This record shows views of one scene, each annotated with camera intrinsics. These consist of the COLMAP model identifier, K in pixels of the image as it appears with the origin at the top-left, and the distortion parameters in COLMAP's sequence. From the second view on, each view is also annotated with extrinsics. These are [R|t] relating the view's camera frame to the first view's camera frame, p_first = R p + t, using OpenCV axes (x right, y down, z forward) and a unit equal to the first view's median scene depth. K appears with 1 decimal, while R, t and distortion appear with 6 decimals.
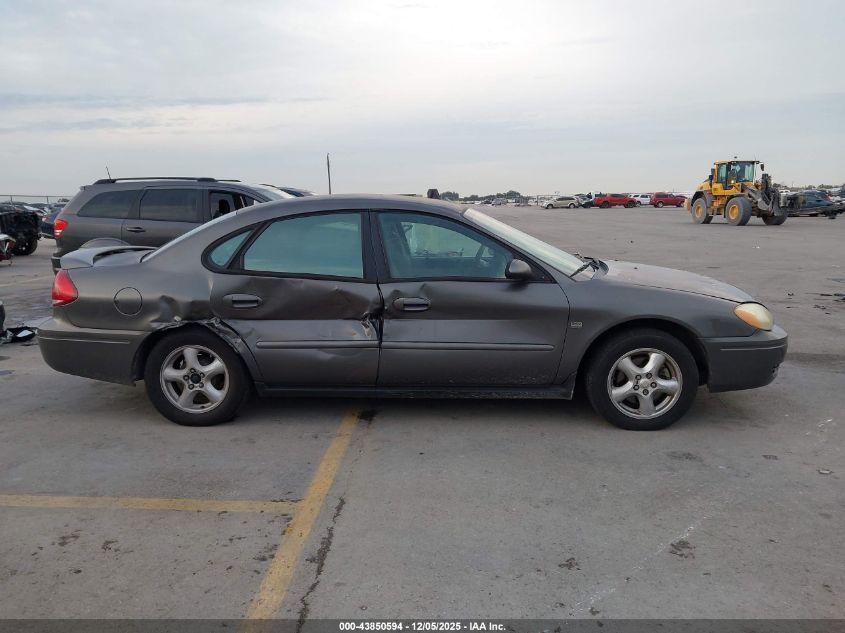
lens RADIAL K [[649.4, 0, 425.5], [0, 649.4, 312.8], [0, 0, 1]] dist [0.042377, -0.039275]
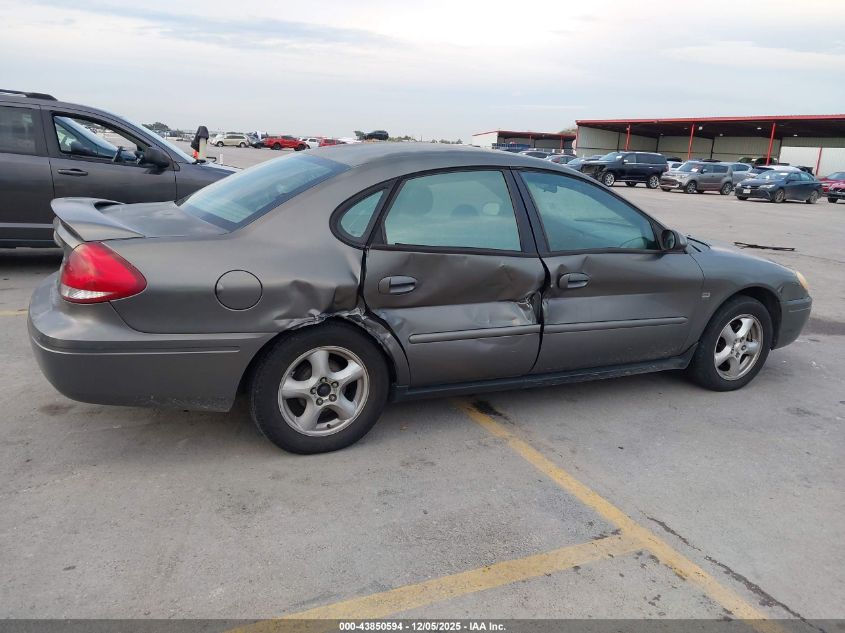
lens RADIAL K [[649.4, 0, 420.2], [0, 649.4, 320.7], [0, 0, 1]] dist [0.042377, -0.039275]
pose [[0.886099, -0.064757, 0.458949, -0.602105], [0.019013, 0.994437, 0.103604, -0.053392], [-0.463105, -0.083078, 0.882401, 0.311297]]
